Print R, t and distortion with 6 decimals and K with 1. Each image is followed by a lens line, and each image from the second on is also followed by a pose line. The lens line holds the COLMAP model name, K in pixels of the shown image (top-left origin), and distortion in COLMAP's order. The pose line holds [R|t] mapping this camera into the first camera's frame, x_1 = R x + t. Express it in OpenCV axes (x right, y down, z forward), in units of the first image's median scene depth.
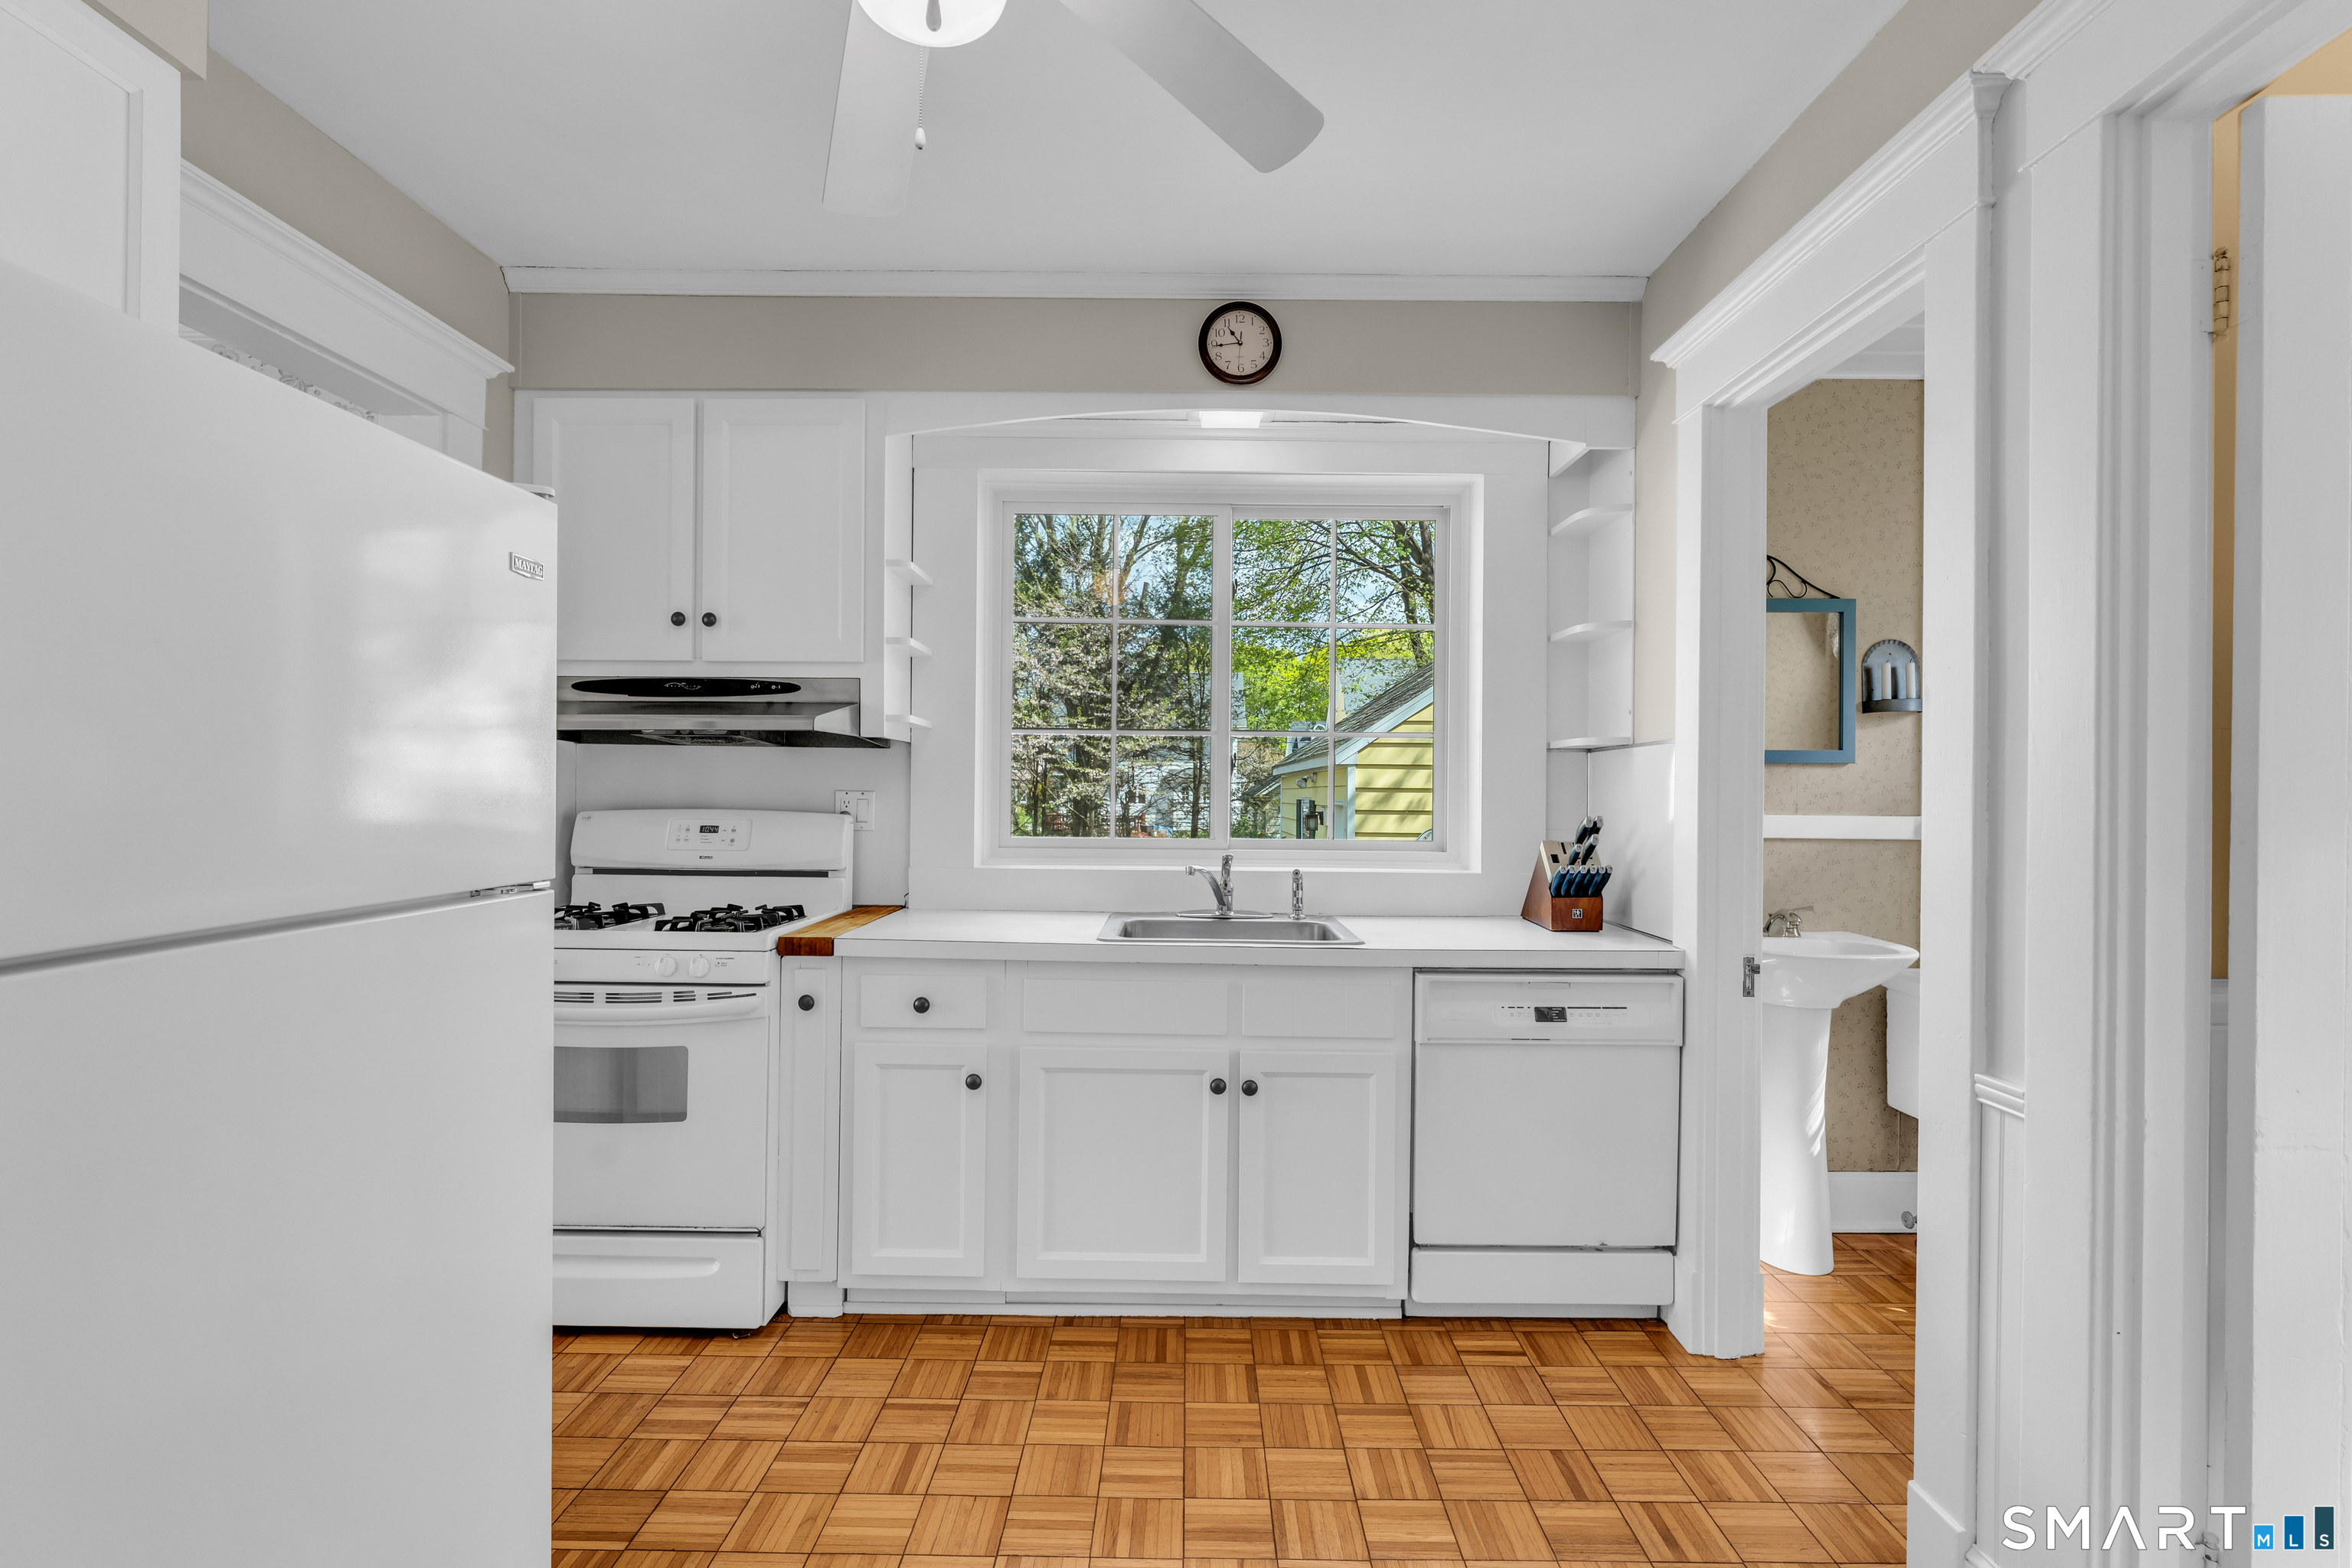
lens RADIAL K [[1098.1, 0, 1177.8], [0, 1098.1, 789.1], [0, 0, 1]] dist [-0.002040, -0.000368]
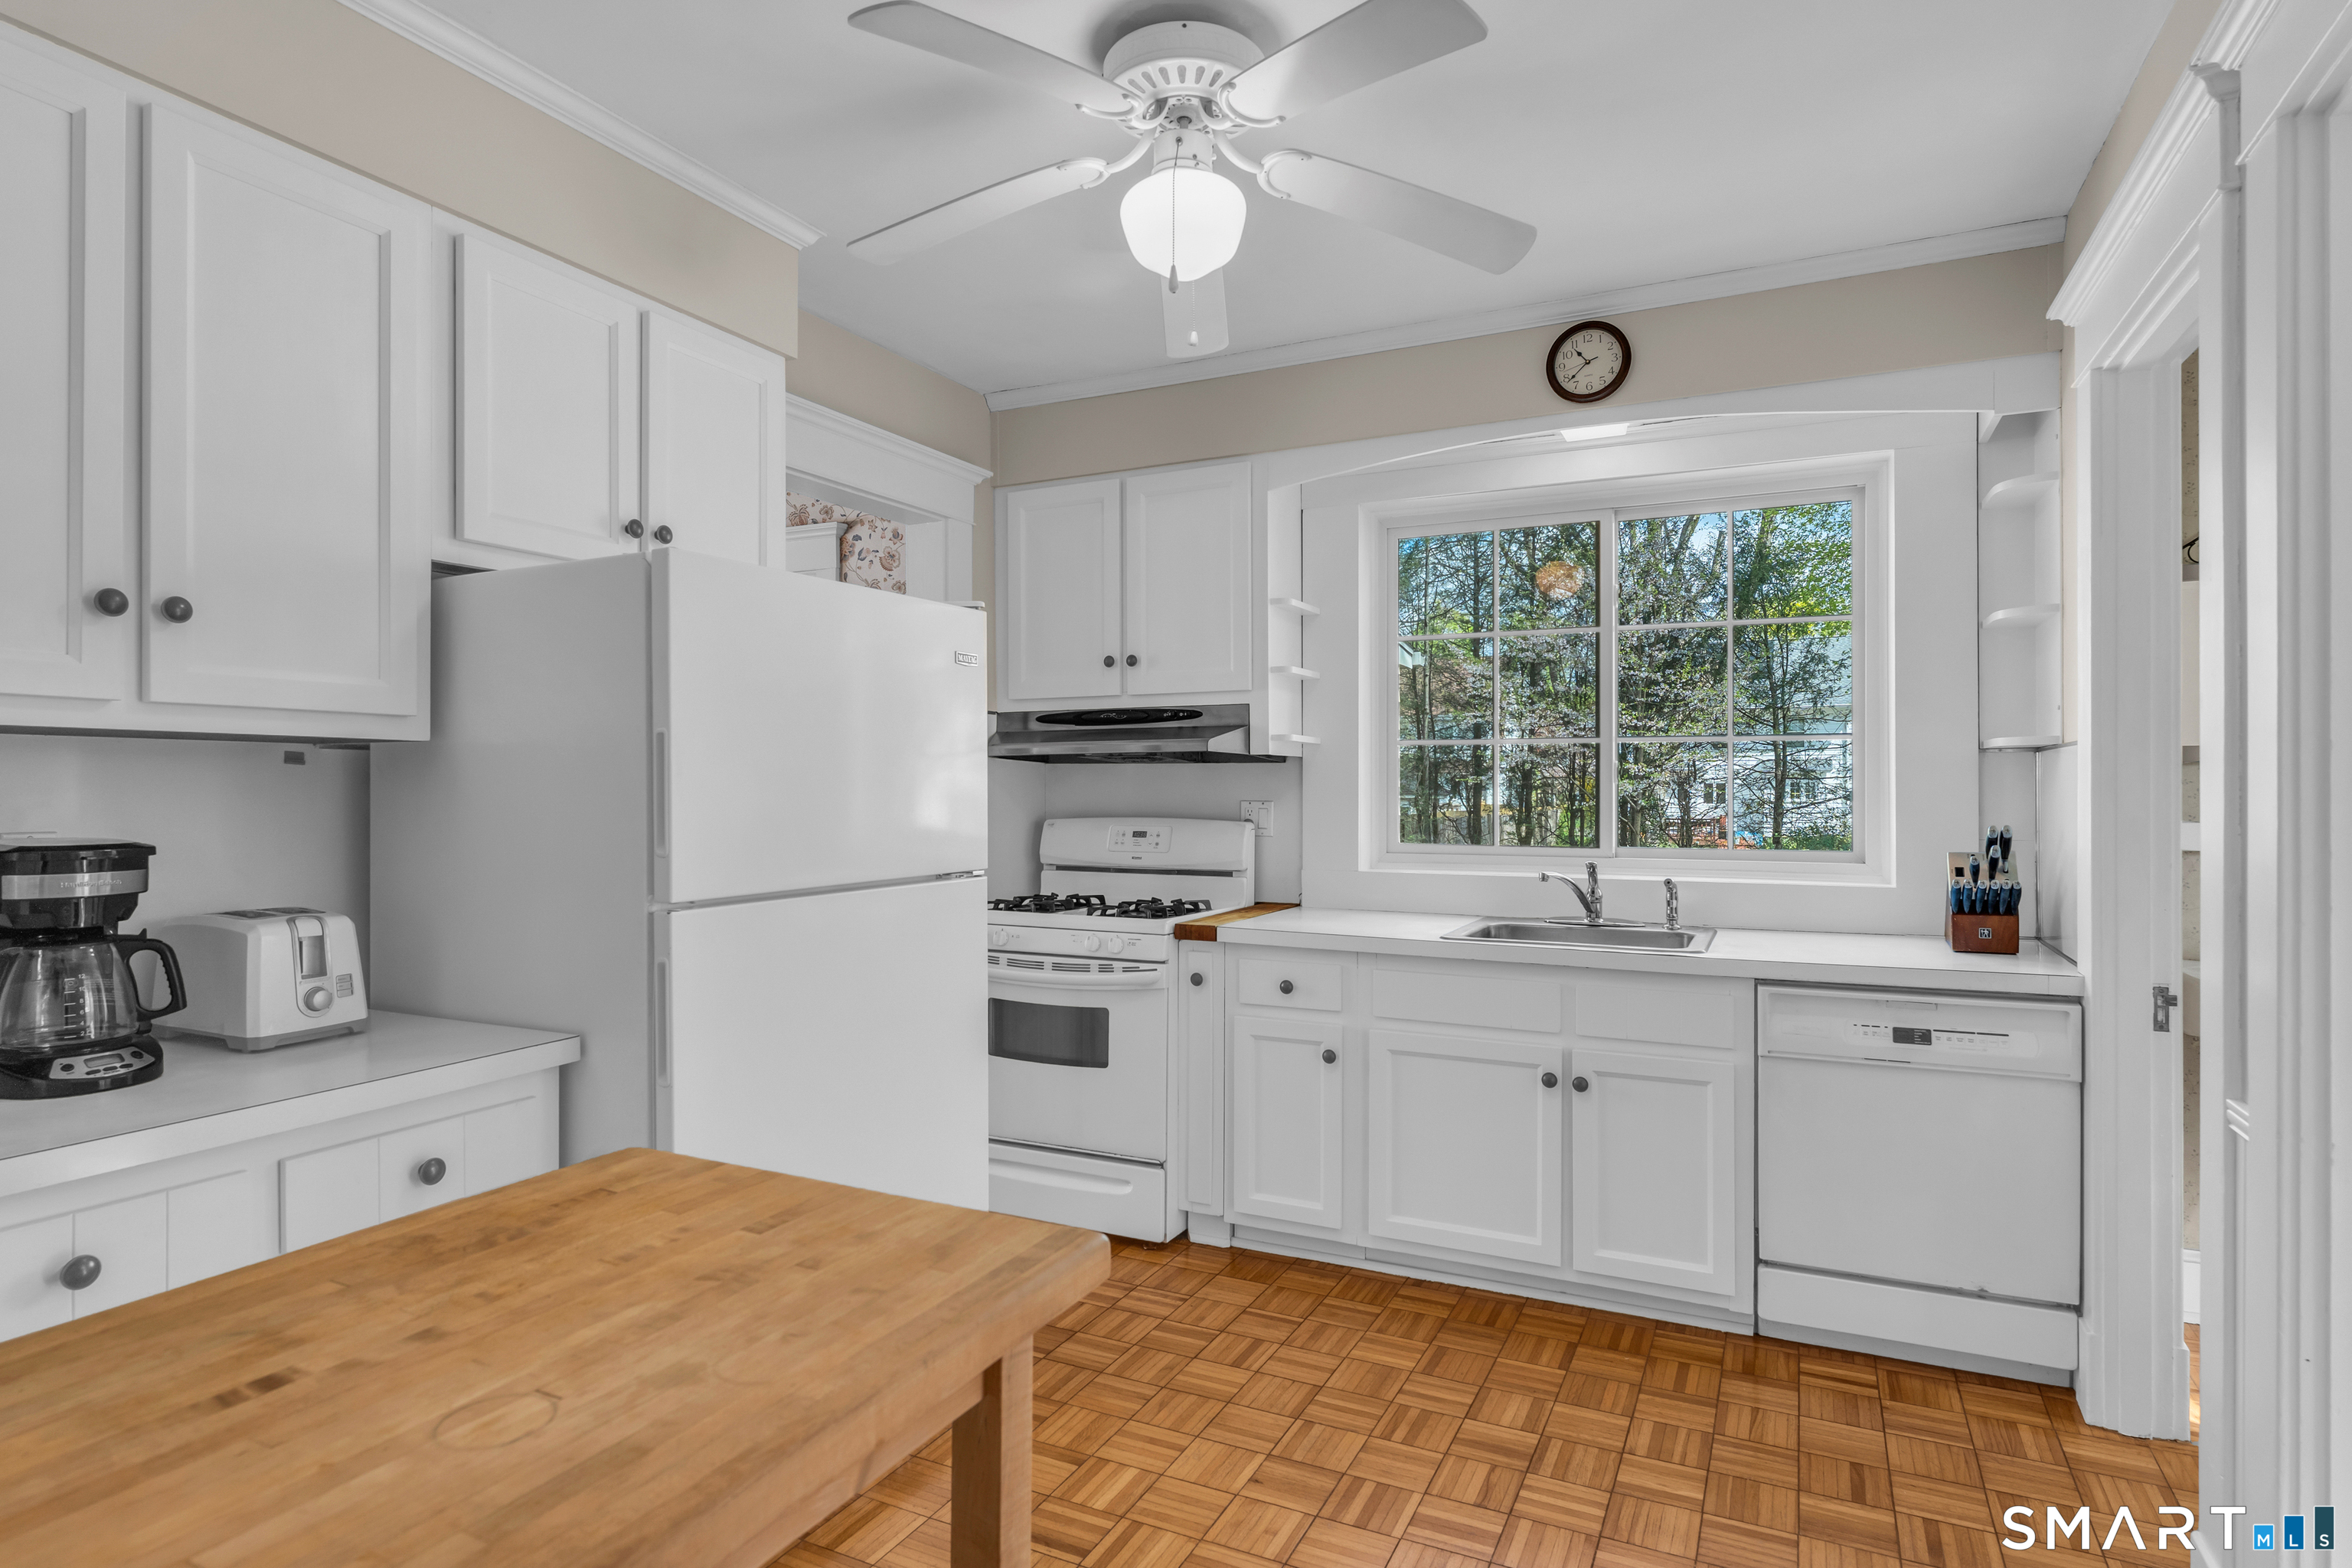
lens RADIAL K [[1247.1, 0, 1176.0], [0, 1247.1, 784.0], [0, 0, 1]] dist [-0.000798, -0.001054]
pose [[0.900169, -0.011808, -0.435381, 0.235814], [0.010230, 0.999930, -0.005967, -0.011253], [0.435421, 0.000917, 0.900227, -0.236485]]
